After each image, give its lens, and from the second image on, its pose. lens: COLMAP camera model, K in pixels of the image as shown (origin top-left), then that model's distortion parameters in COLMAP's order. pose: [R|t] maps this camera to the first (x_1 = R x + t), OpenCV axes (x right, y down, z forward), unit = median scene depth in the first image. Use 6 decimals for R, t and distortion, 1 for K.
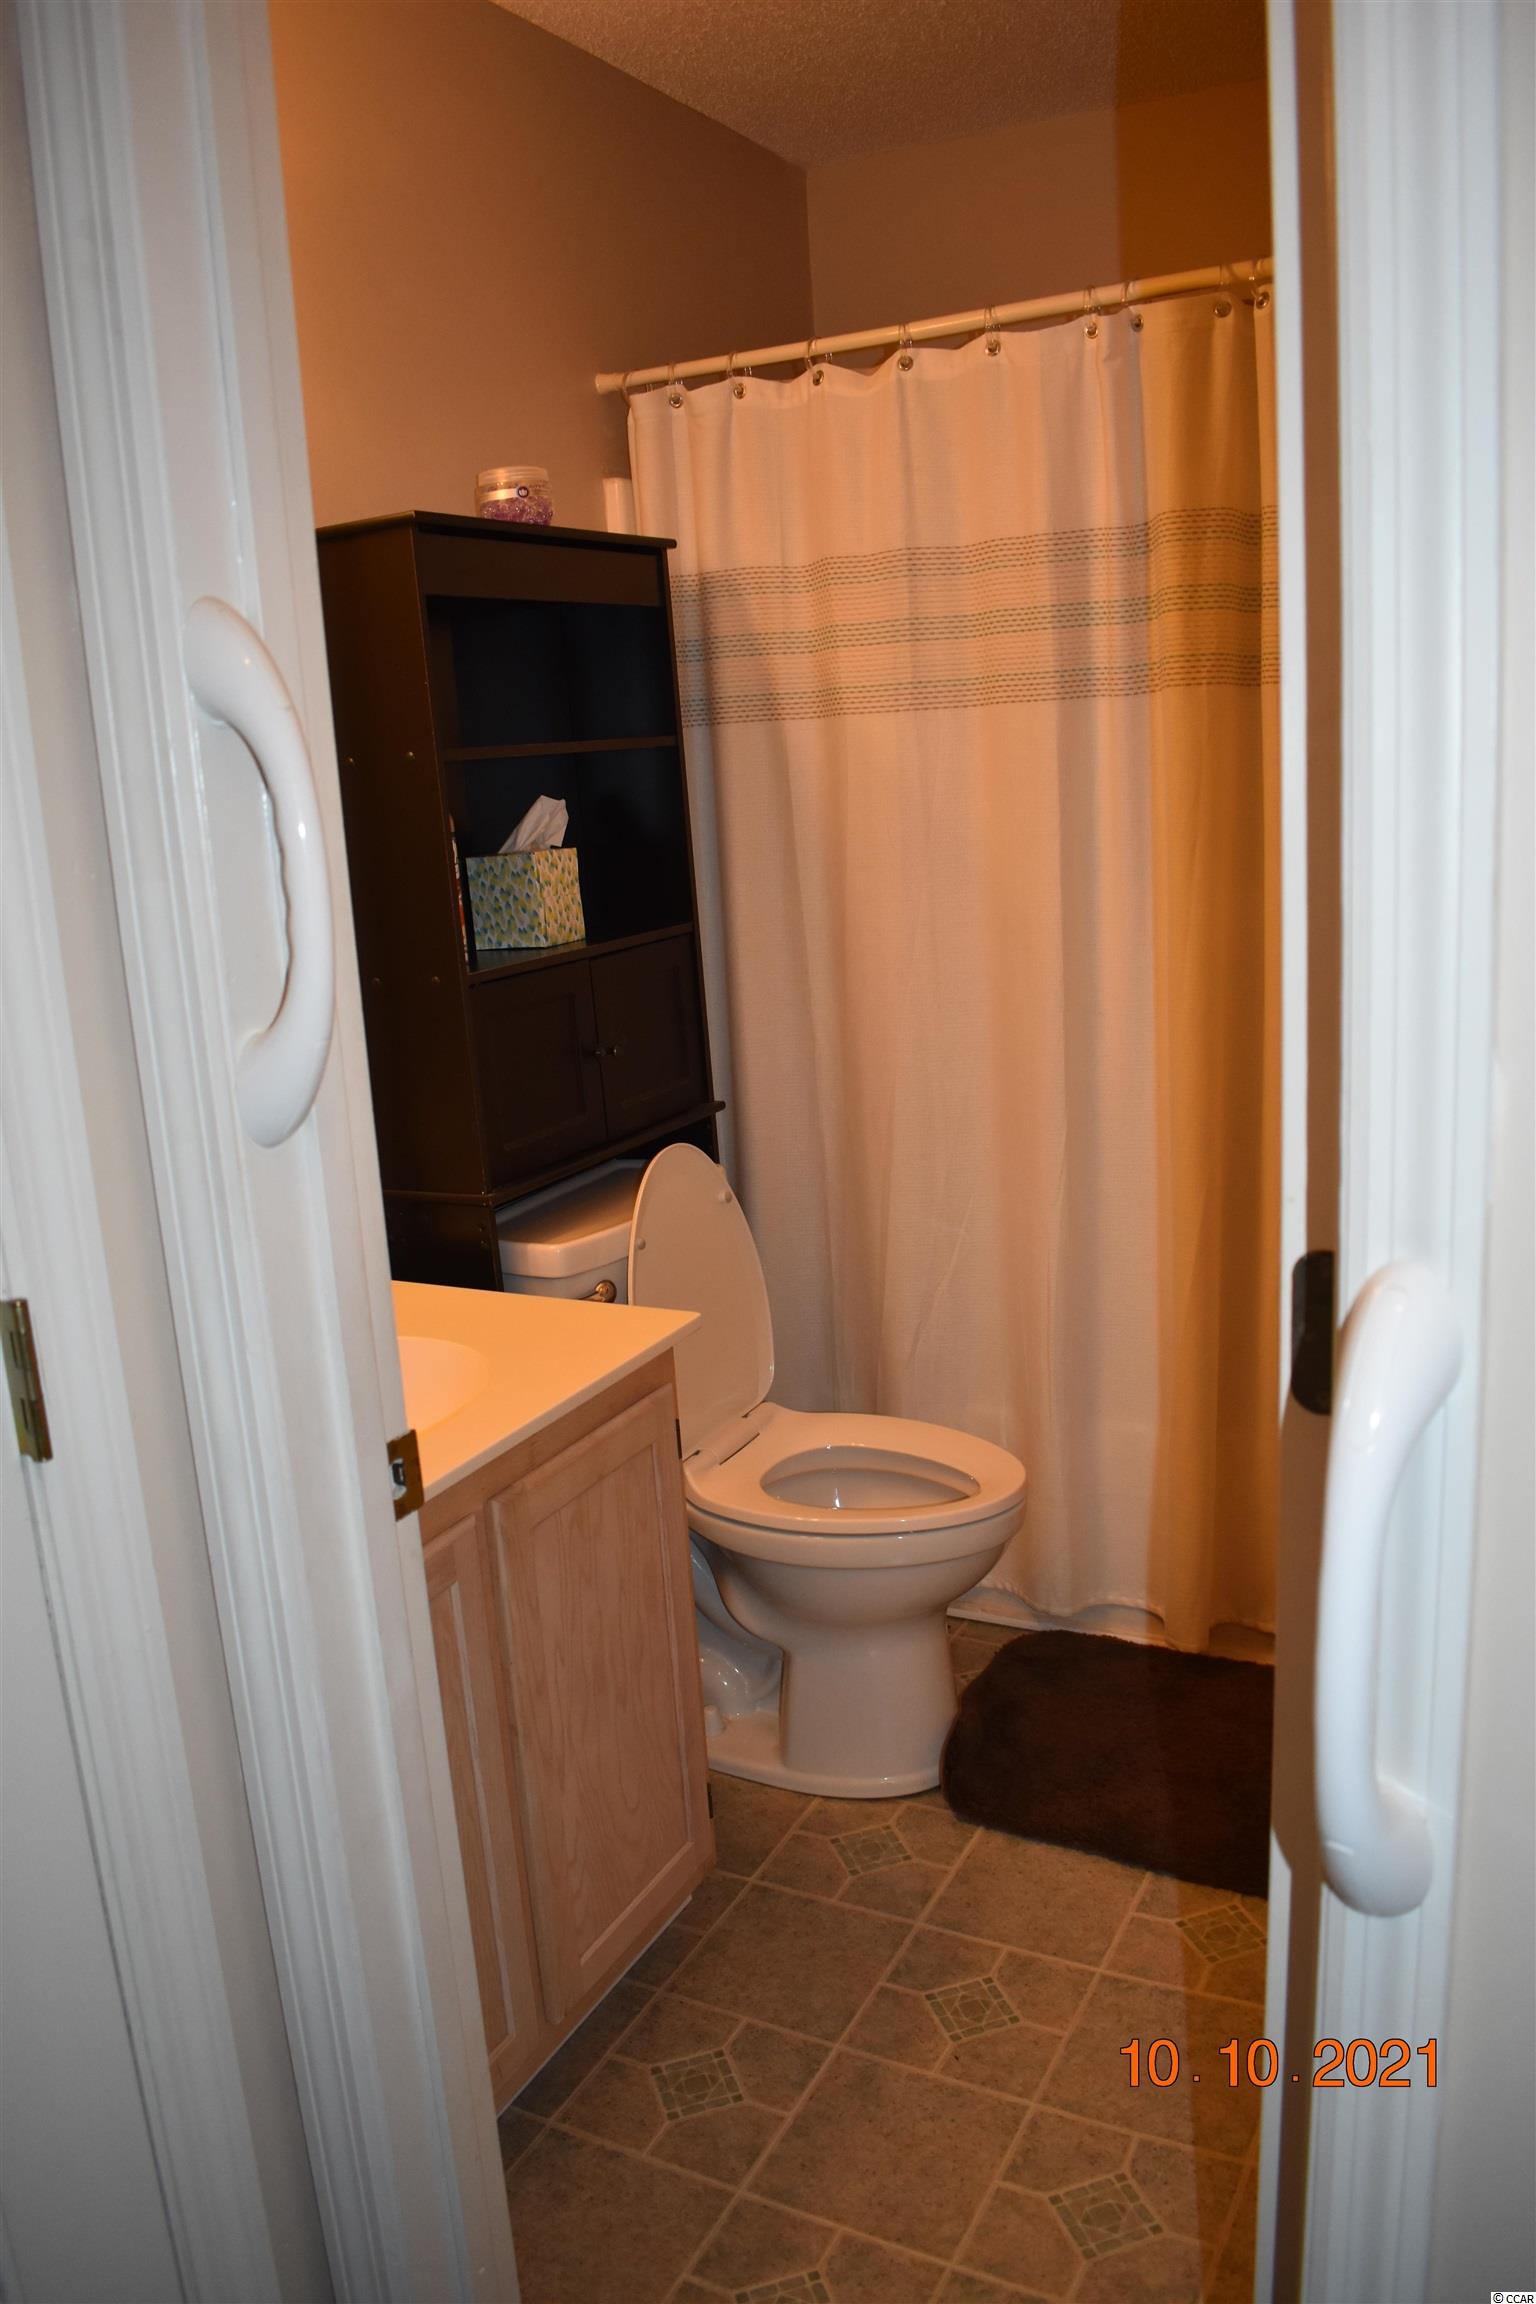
lens RADIAL K [[1803.6, 0, 769.9], [0, 1803.6, 1154.1], [0, 0, 1]] dist [-0.087634, 0.009912]
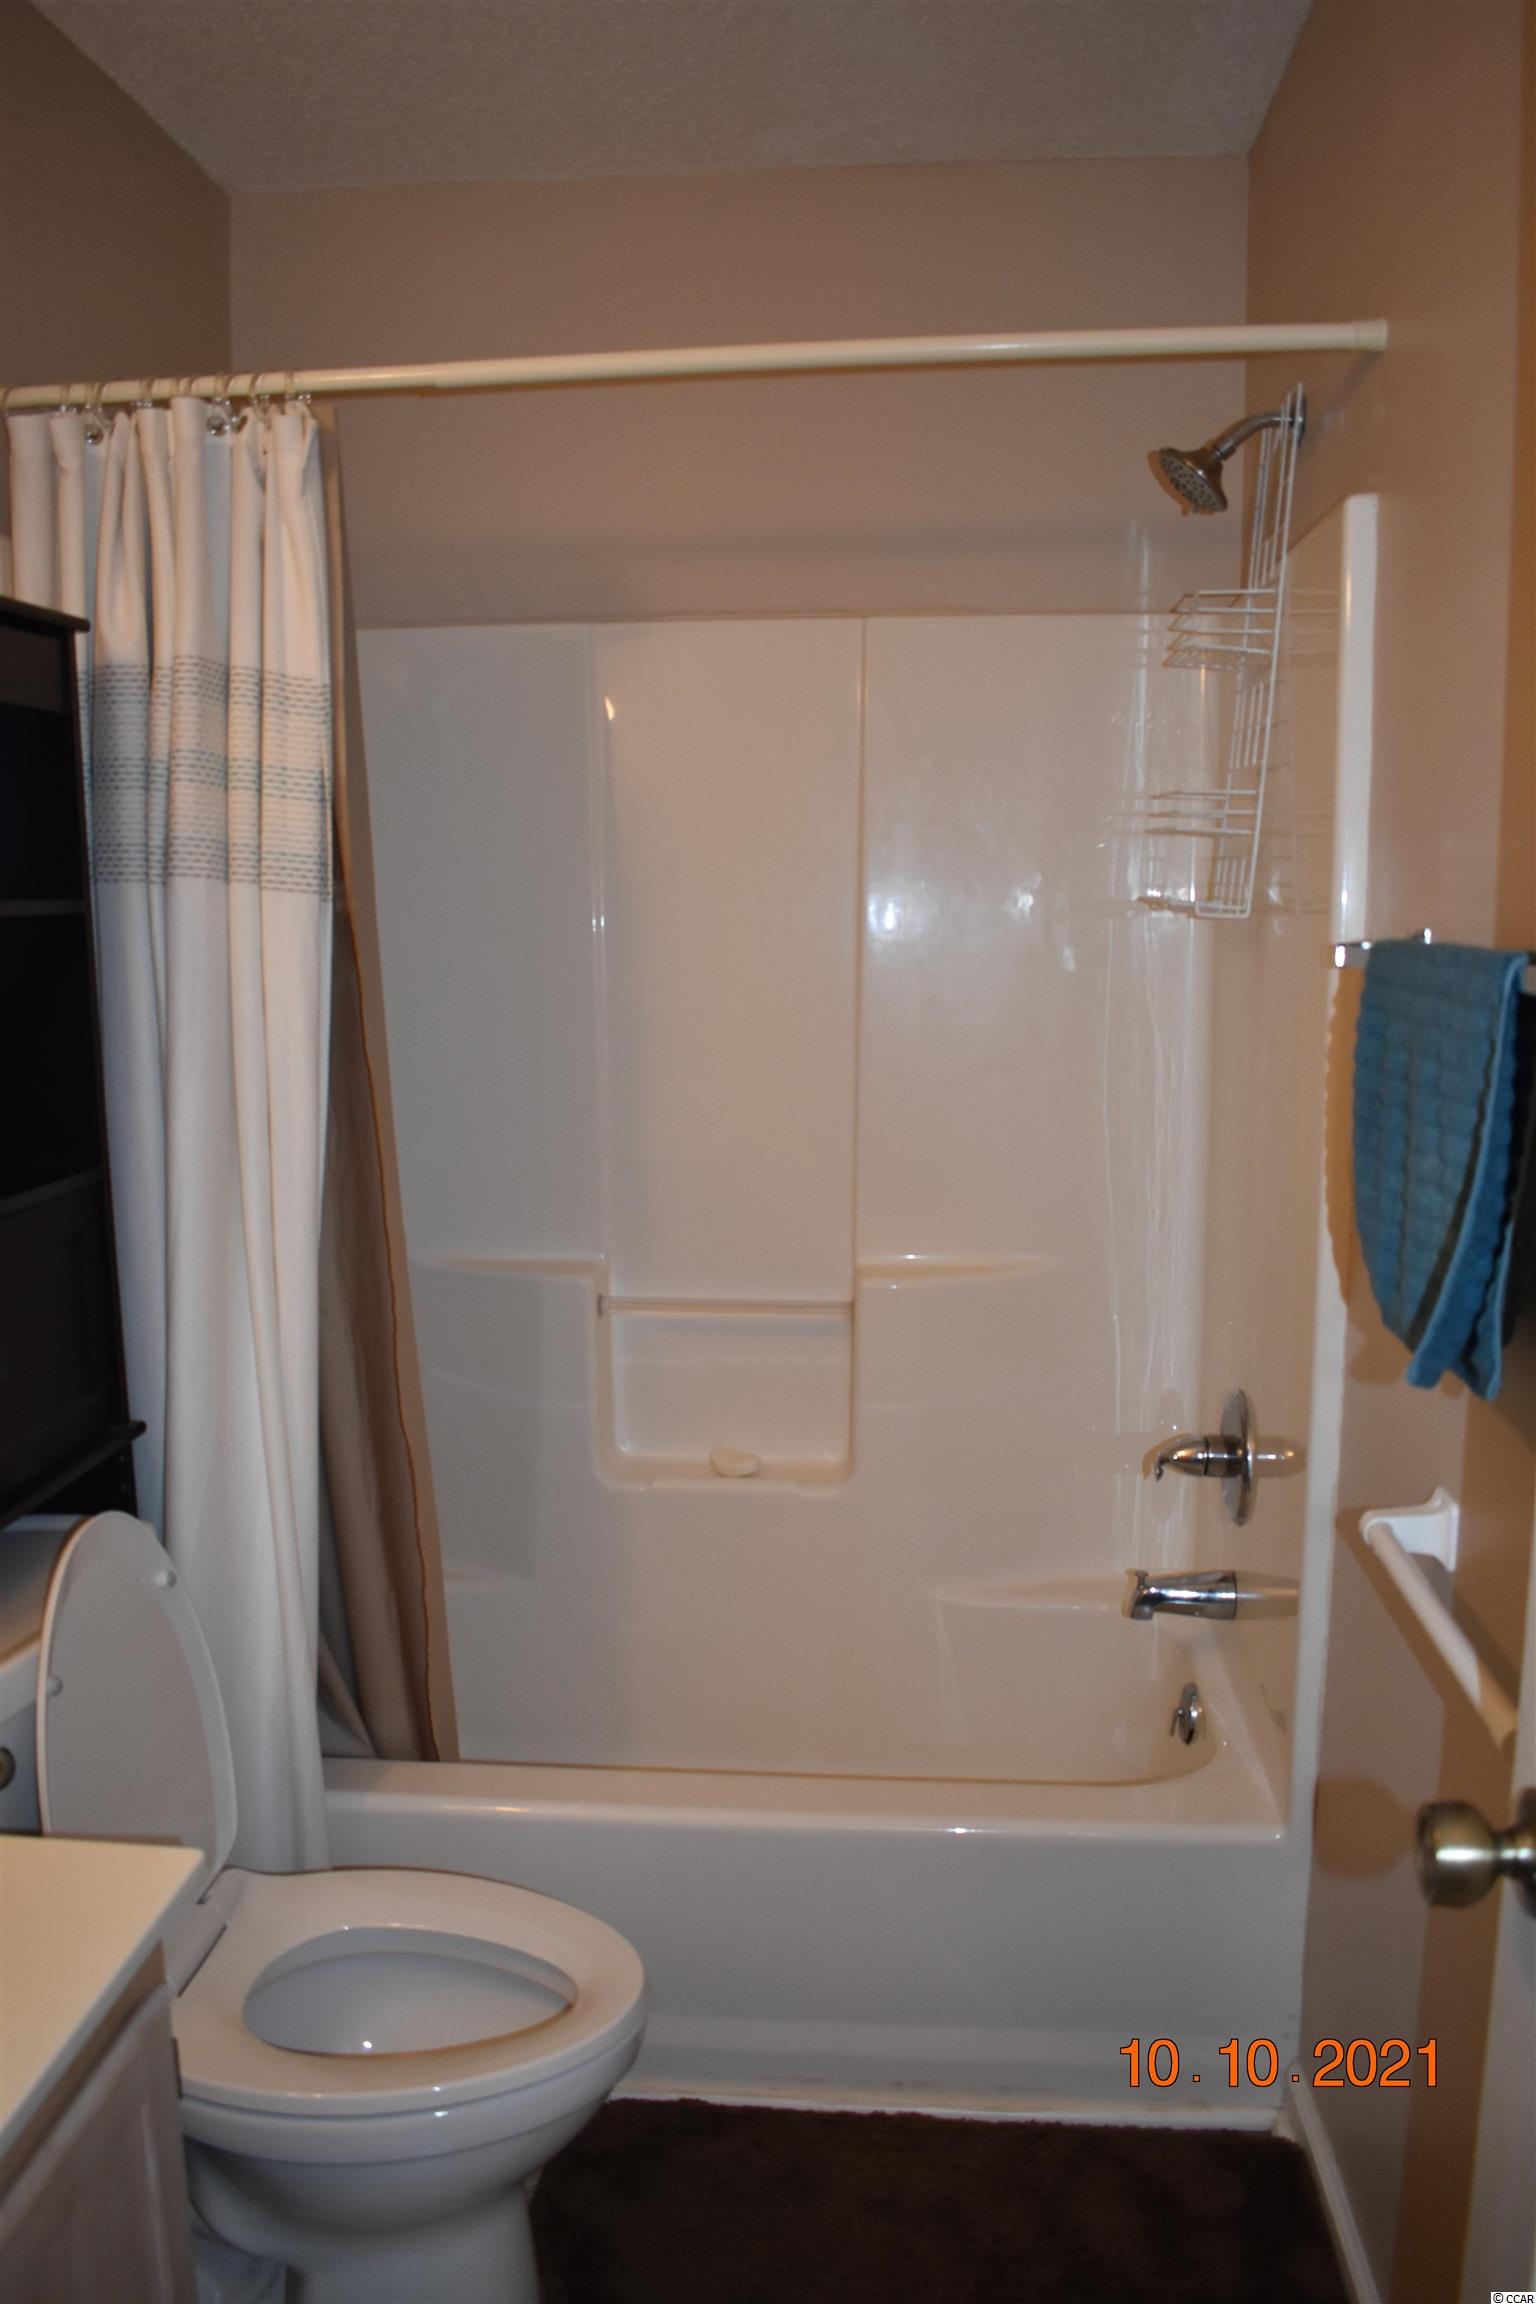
lens RADIAL K [[1803.6, 0, 763.7], [0, 1803.6, 1146.4], [0, 0, 1]] dist [-0.087634, 0.009912]
pose [[0.918254, 0.008881, 0.395891, -0.083315], [0.026827, 0.996056, -0.084568, -0.073925], [-0.395081, 0.088276, 0.914395, 0.283916]]
